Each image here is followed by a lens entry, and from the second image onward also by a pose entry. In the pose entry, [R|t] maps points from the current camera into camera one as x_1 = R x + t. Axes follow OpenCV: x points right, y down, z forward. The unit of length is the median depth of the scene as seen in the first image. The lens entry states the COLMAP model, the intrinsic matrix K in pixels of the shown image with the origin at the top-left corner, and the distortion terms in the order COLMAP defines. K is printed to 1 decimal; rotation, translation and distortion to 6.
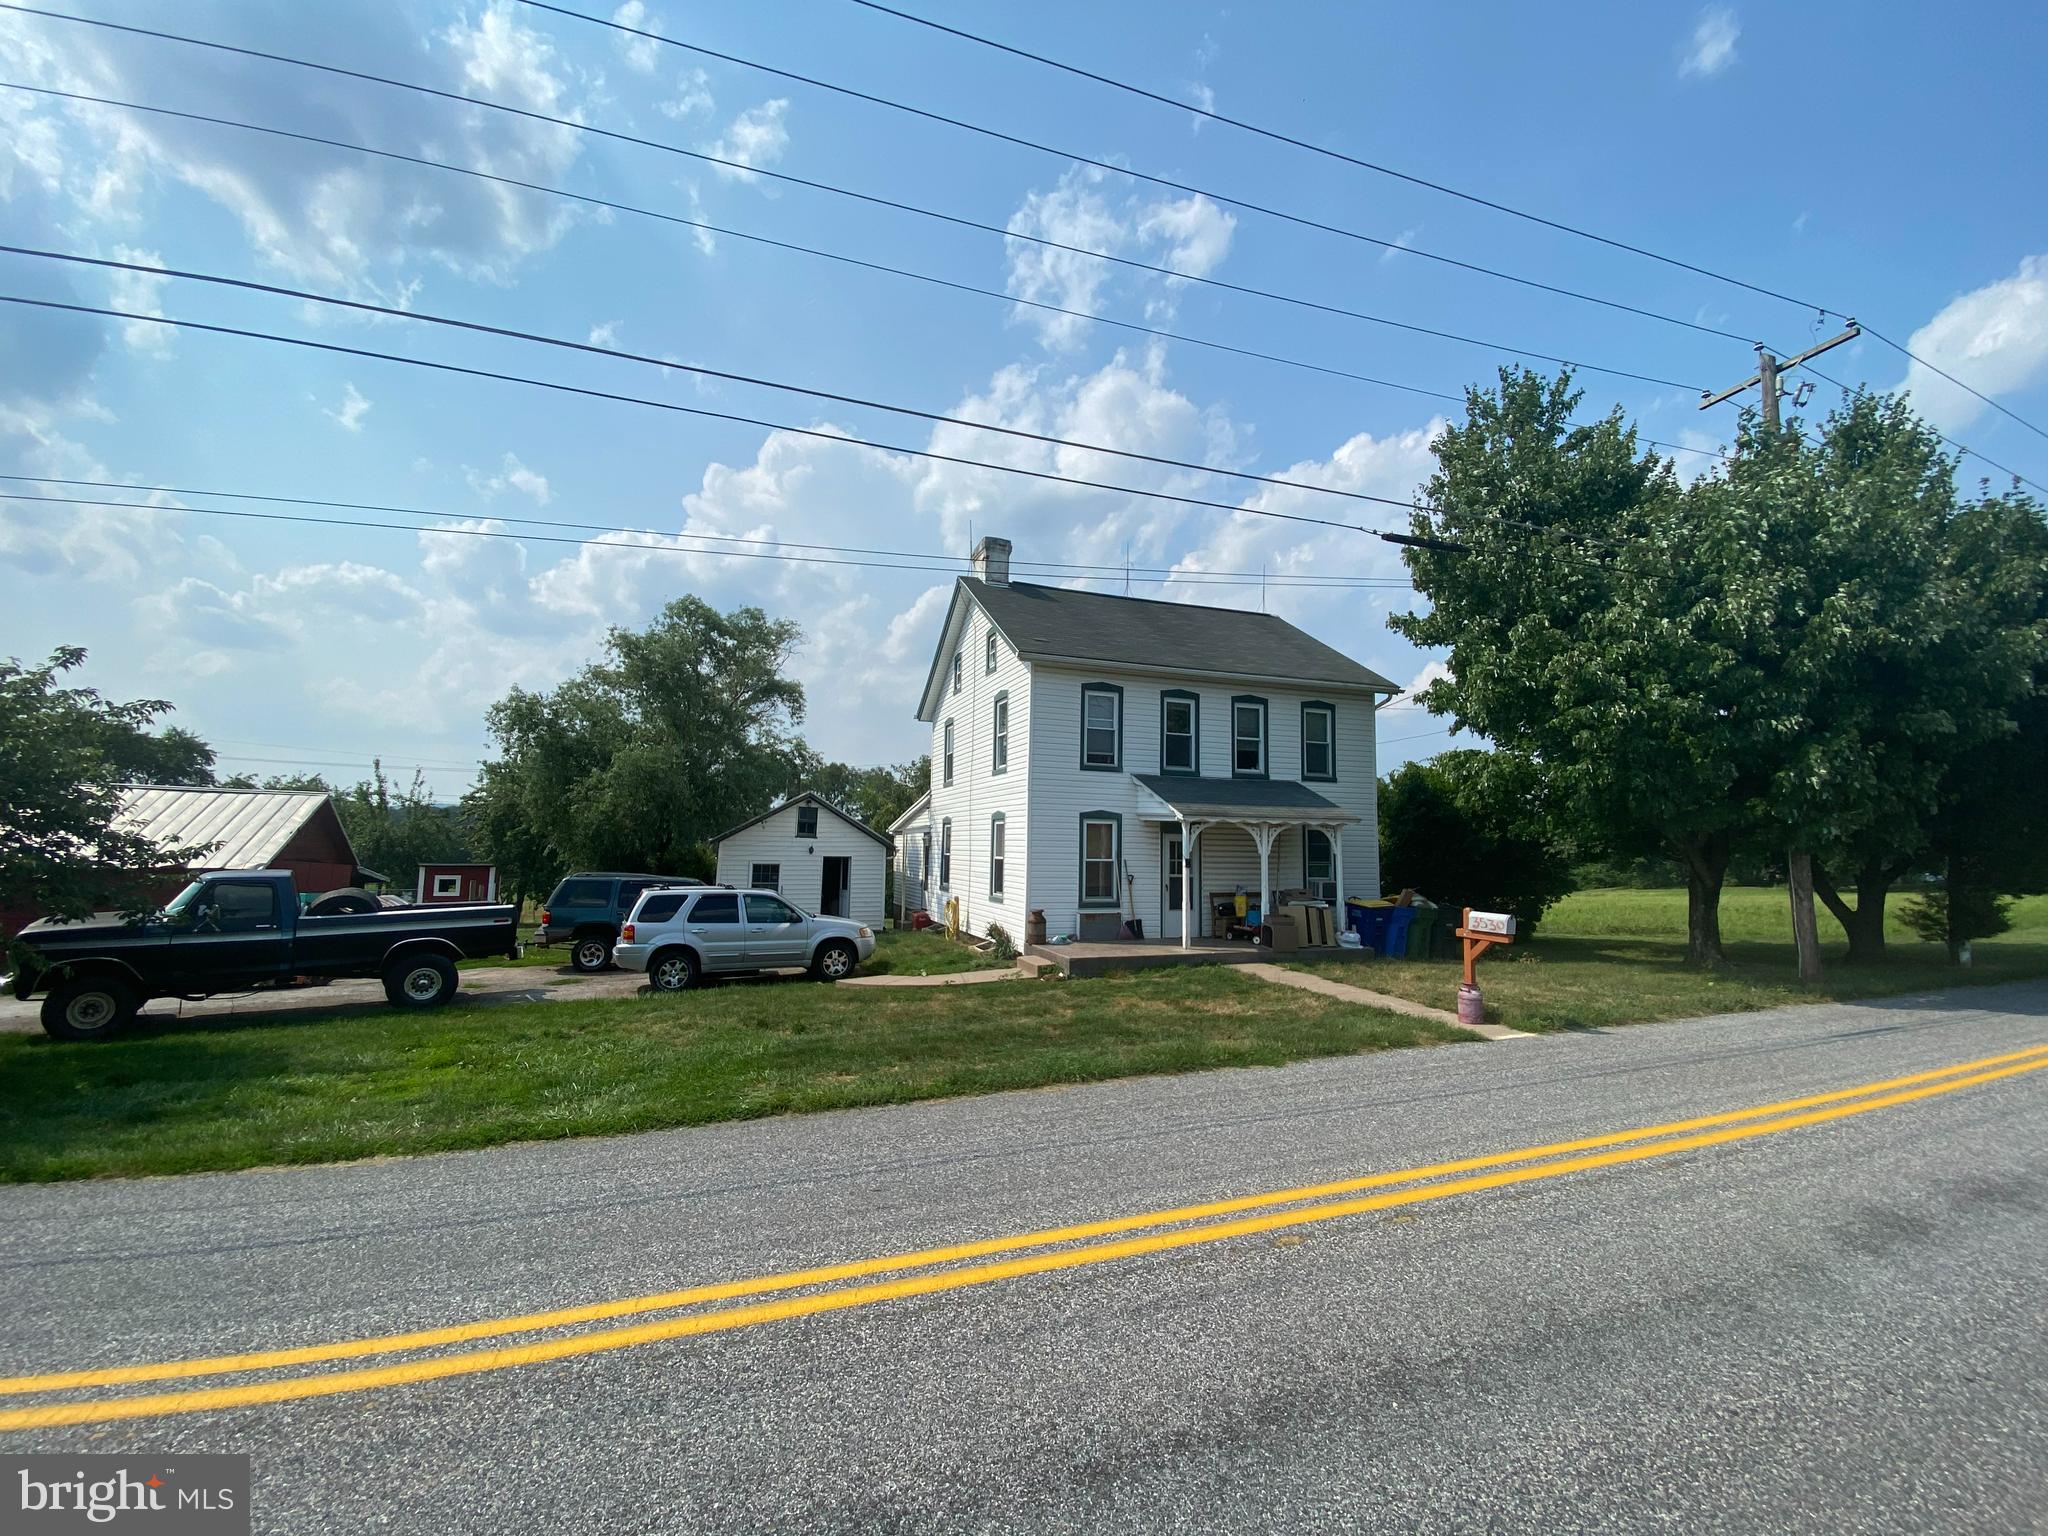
lens RADIAL K [[841.9, 0, 990.4], [0, 841.9, 772.8], [0, 0, 1]] dist [-0.002075, -0.000307]
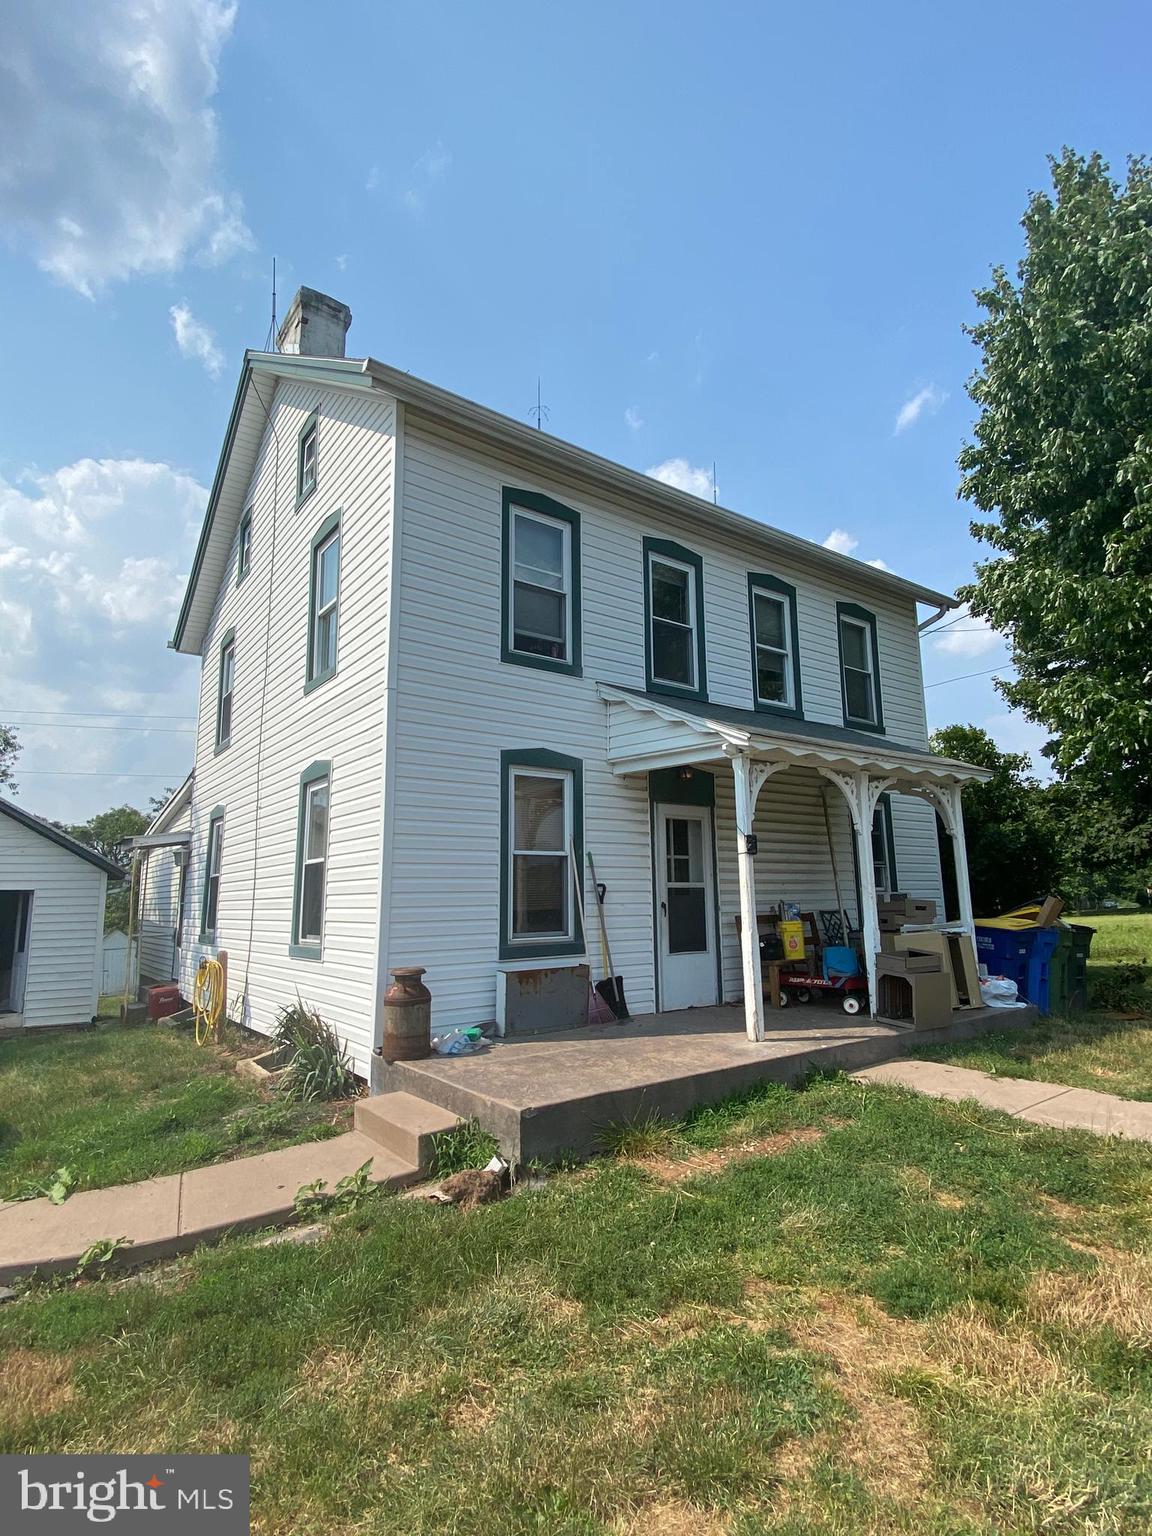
lens RADIAL K [[804.6, 0, 582.2], [0, 804.6, 758.5], [0, 0, 1]] dist [0.040587, -0.000444]
pose [[0.948226, 0.024857, 0.316623, 0.007883], [0.002198, 0.996395, -0.084806, 0.086833], [-0.317589, 0.081111, 0.944753, 0.545739]]
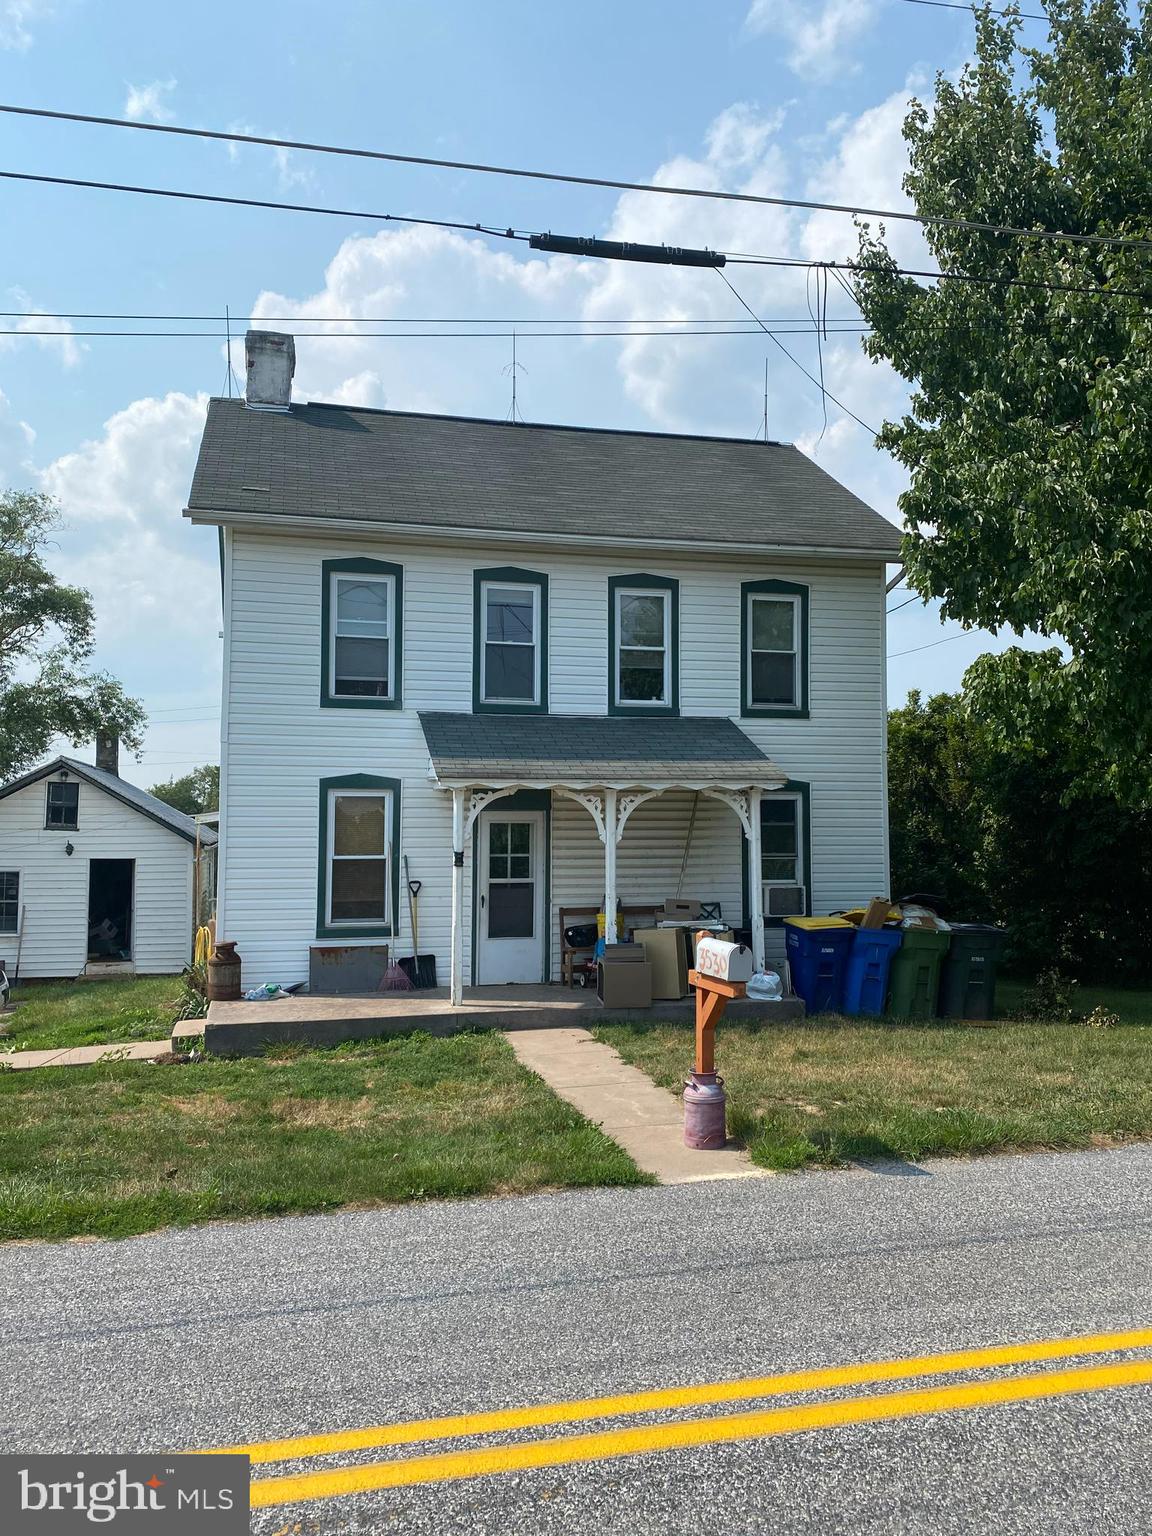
lens RADIAL K [[1255.8, 0, 576.0], [0, 1255.8, 768.0], [0, 0, 1]] dist [0.092135, -0.209197]
pose [[0.997196, -0.022125, -0.071493, 0.337820], [0.024170, 0.999319, 0.027870, 0.019141], [0.070827, -0.029520, 0.997052, 0.118213]]
